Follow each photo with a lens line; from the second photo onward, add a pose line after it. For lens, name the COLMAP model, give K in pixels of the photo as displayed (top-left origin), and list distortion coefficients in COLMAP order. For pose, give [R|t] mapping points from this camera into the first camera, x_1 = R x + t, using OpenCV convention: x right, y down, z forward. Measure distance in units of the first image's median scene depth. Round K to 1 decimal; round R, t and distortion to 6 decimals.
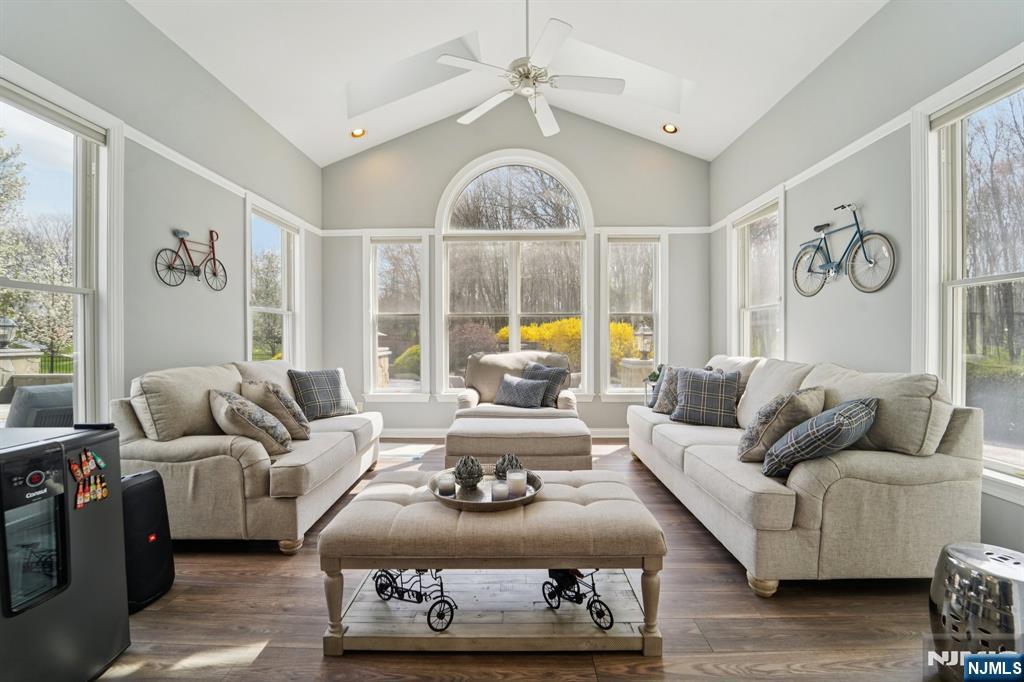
lens RADIAL K [[424.7, 0, 509.3], [0, 424.7, 340.8], [0, 0, 1]] dist [-0.020745, 0.000590]
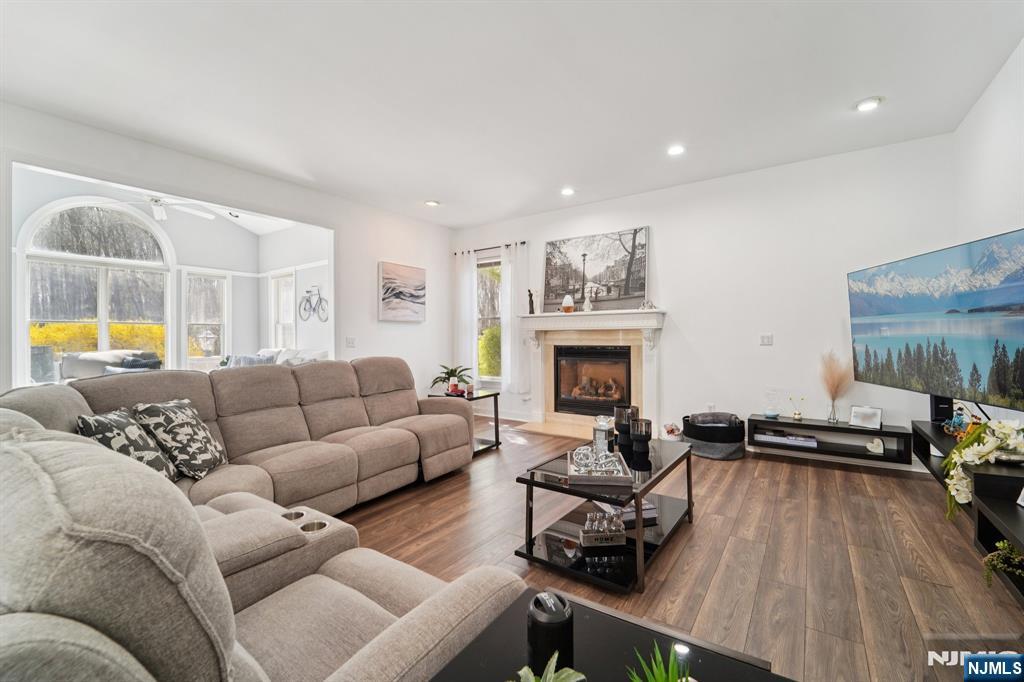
lens RADIAL K [[424.7, 0, 513.5], [0, 424.7, 336.3], [0, 0, 1]] dist [-0.020745, 0.000590]
pose [[0.556967, 0.001076, 0.830534, -0.402707], [0.013285, 0.999860, -0.010205, 0.012012], [-0.830429, 0.016717, 0.556874, -0.878923]]
